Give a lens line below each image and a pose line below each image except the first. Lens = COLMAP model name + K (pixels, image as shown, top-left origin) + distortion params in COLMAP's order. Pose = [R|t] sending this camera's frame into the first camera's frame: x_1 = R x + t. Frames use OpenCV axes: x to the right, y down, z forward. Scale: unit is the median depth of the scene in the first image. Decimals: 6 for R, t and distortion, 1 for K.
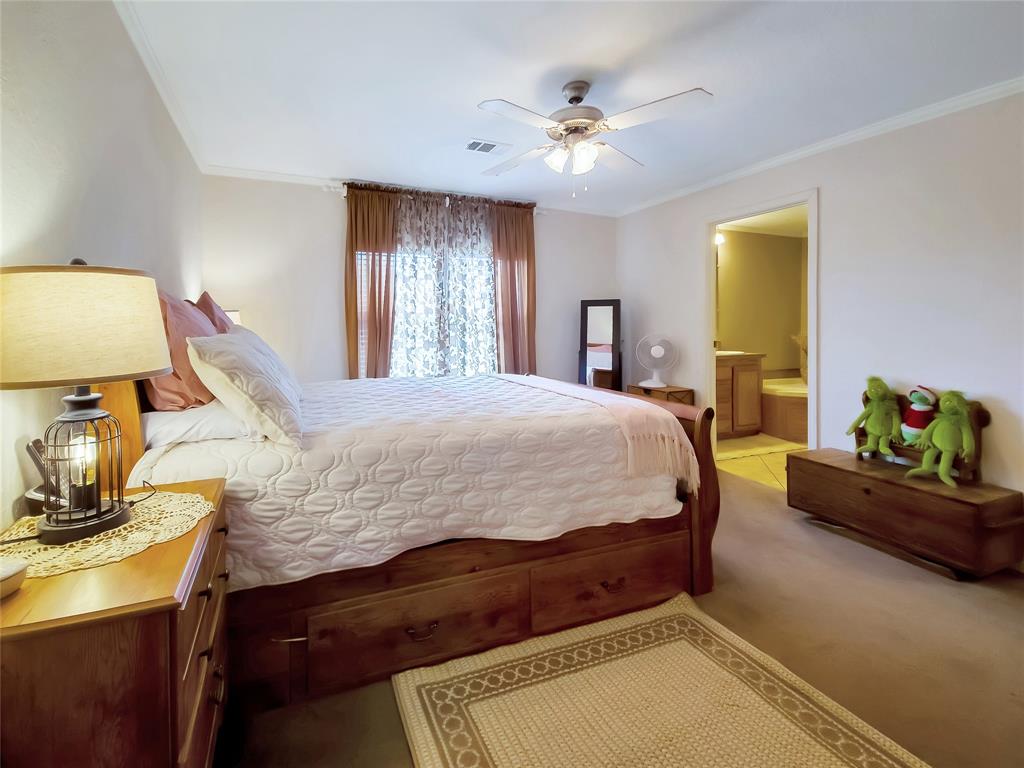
lens RADIAL K [[447.9, 0, 467.3], [0, 447.9, 382.0], [0, 0, 1]] dist [0.014836, -0.000065]
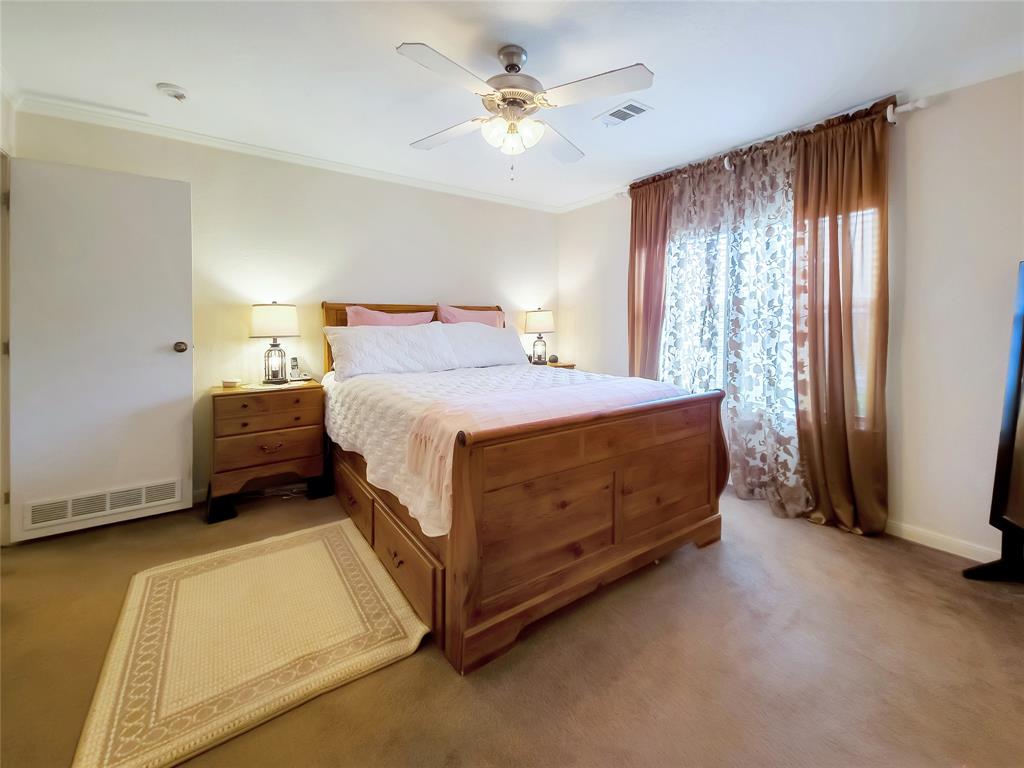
lens RADIAL K [[441.0, 0, 512.0], [0, 441.0, 384.0], [0, 0, 1]] dist [0.026381, 0.000120]
pose [[0.228703, 0.136436, -0.963888, 1.189152], [-0.120121, 0.986519, 0.111138, -0.107014], [0.966057, 0.090366, 0.242008, 0.843402]]
